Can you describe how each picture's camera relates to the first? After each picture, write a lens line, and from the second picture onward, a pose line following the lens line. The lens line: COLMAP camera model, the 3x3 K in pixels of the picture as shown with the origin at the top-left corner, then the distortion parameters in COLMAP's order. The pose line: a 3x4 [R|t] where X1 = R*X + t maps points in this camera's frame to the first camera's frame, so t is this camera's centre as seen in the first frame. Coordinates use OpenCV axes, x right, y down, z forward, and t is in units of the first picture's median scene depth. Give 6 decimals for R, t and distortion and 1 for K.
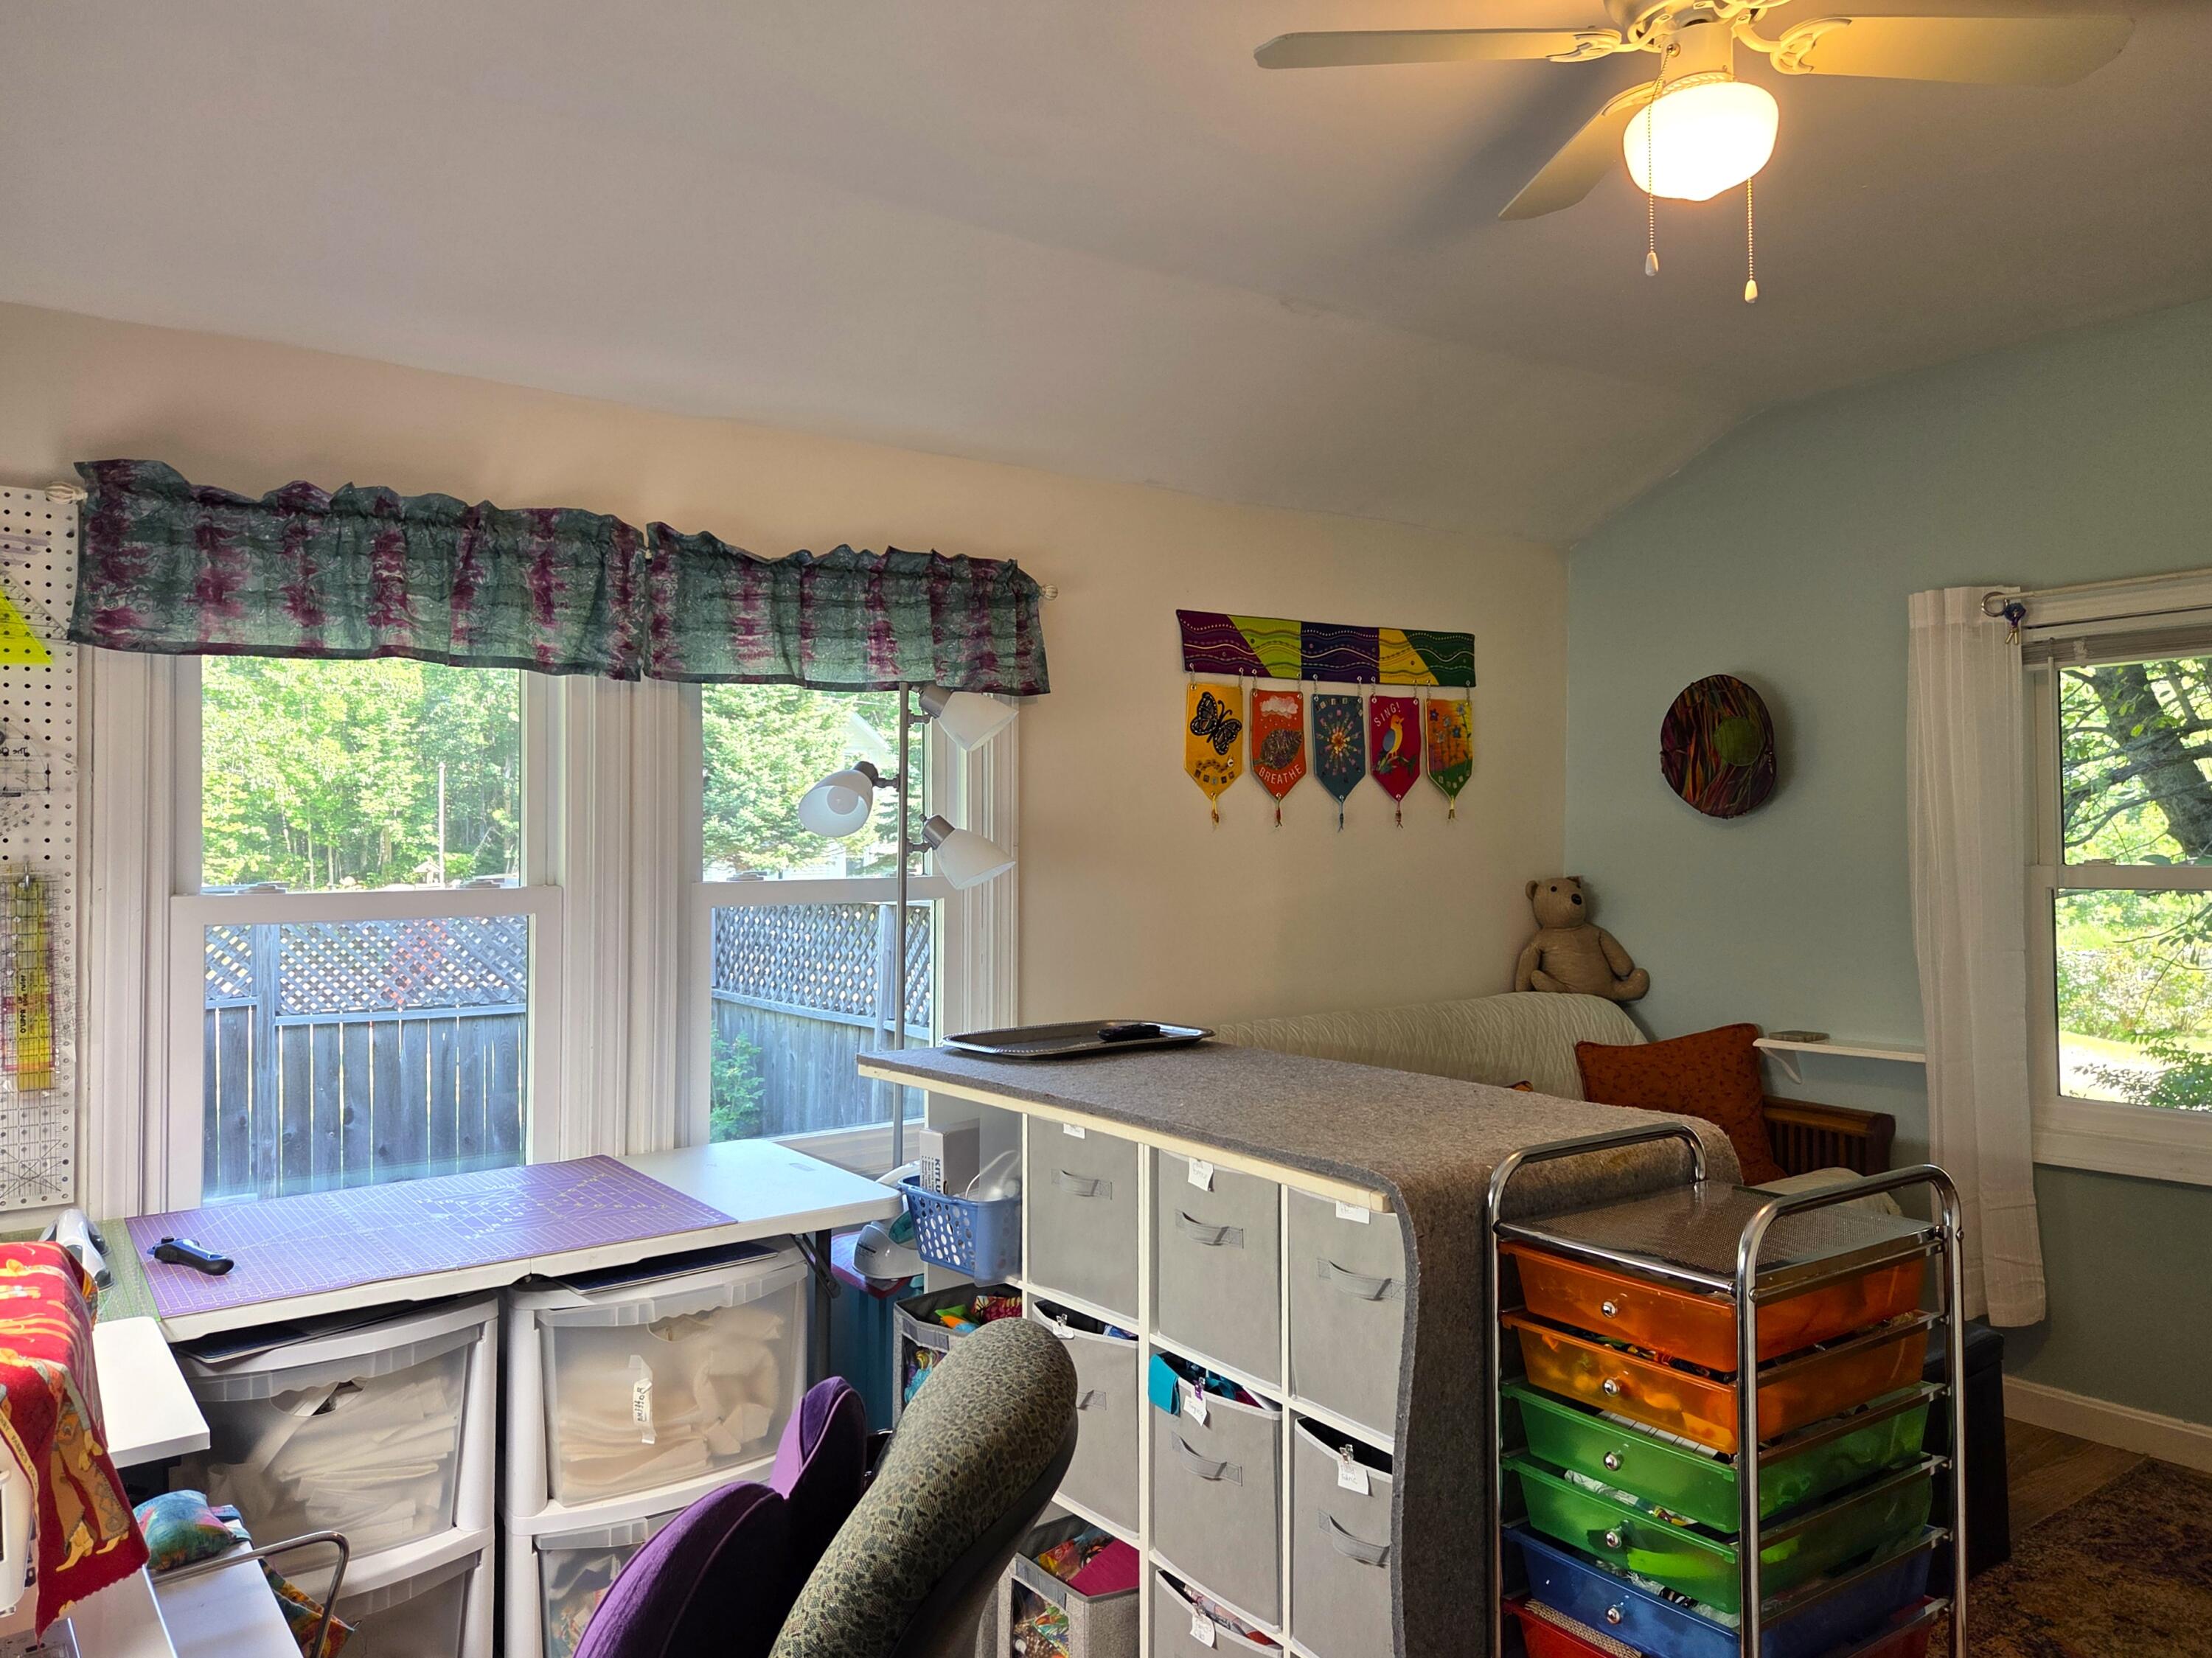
lens RADIAL K [[1493.1, 0, 1107.4], [0, 1493.1, 818.5], [0, 0, 1]] dist [0.075186, -0.056293]
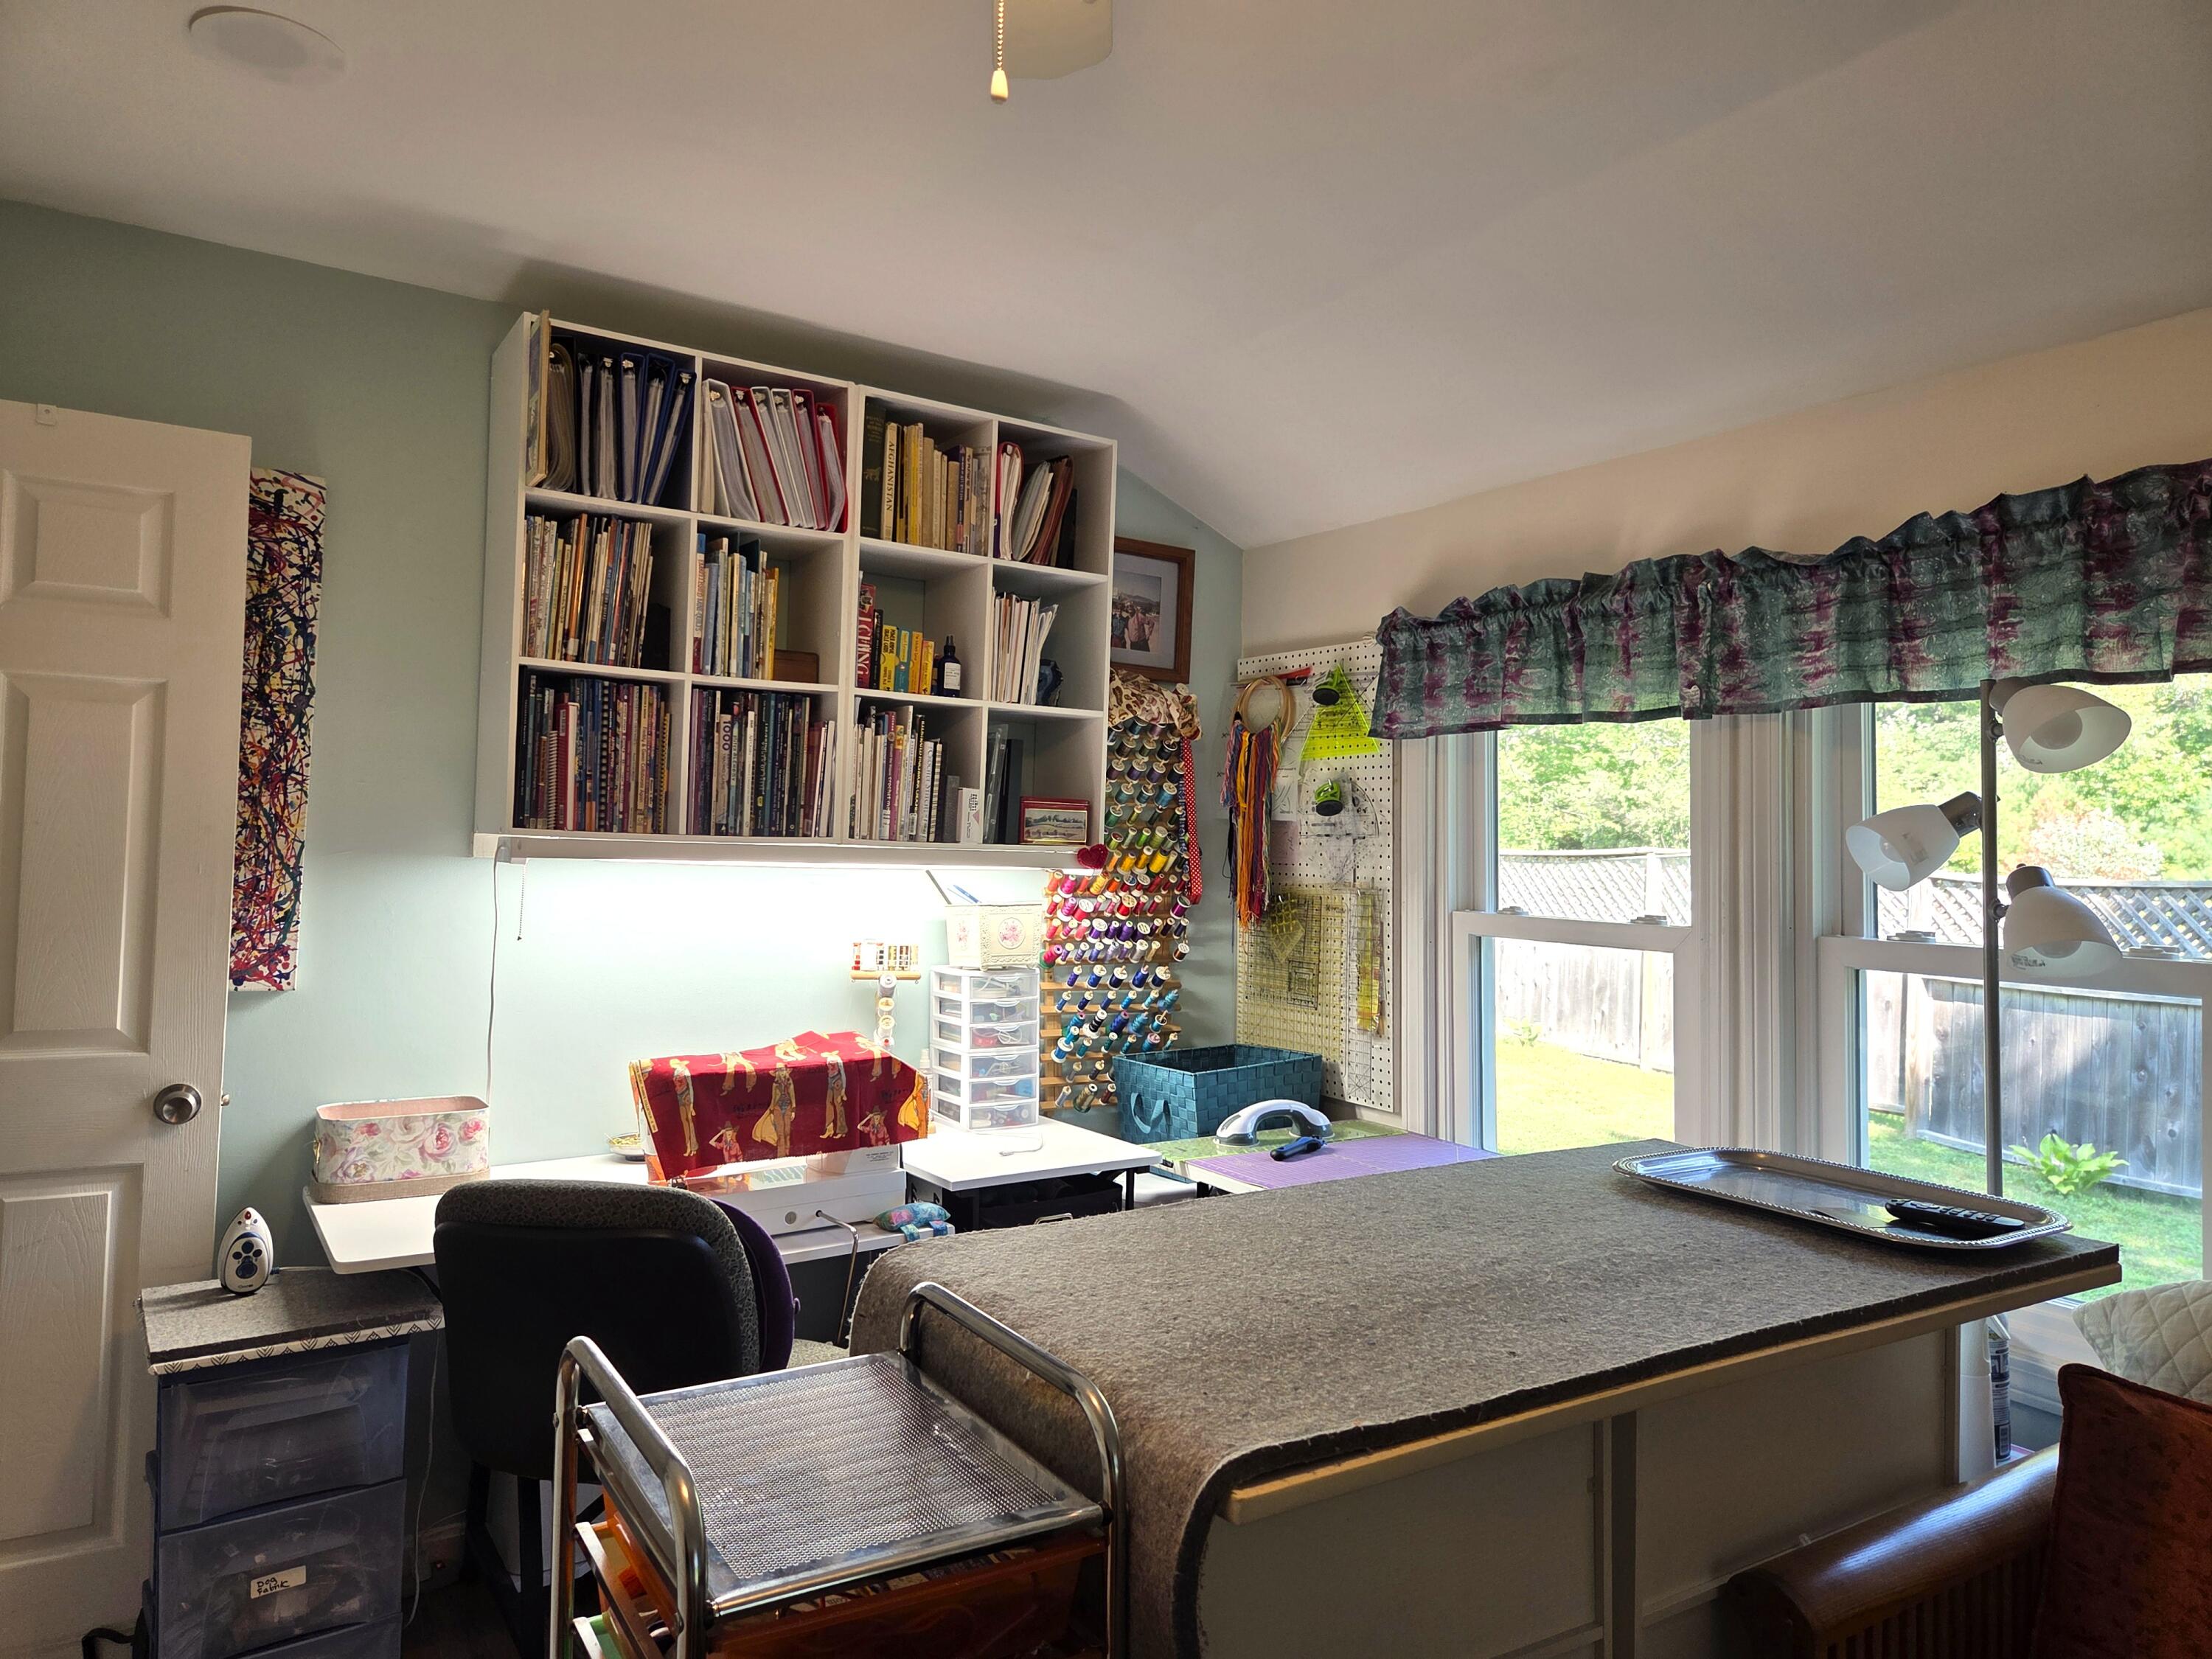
lens RADIAL K [[1493.2, 0, 1107.4], [0, 1493.2, 819.0], [0, 0, 1]] dist [0.075186, -0.056293]
pose [[-0.032986, -0.011675, -0.999388, 0.653576], [-0.008939, 0.999895, -0.011386, -0.012533], [0.999416, 0.008558, -0.033086, 0.637296]]
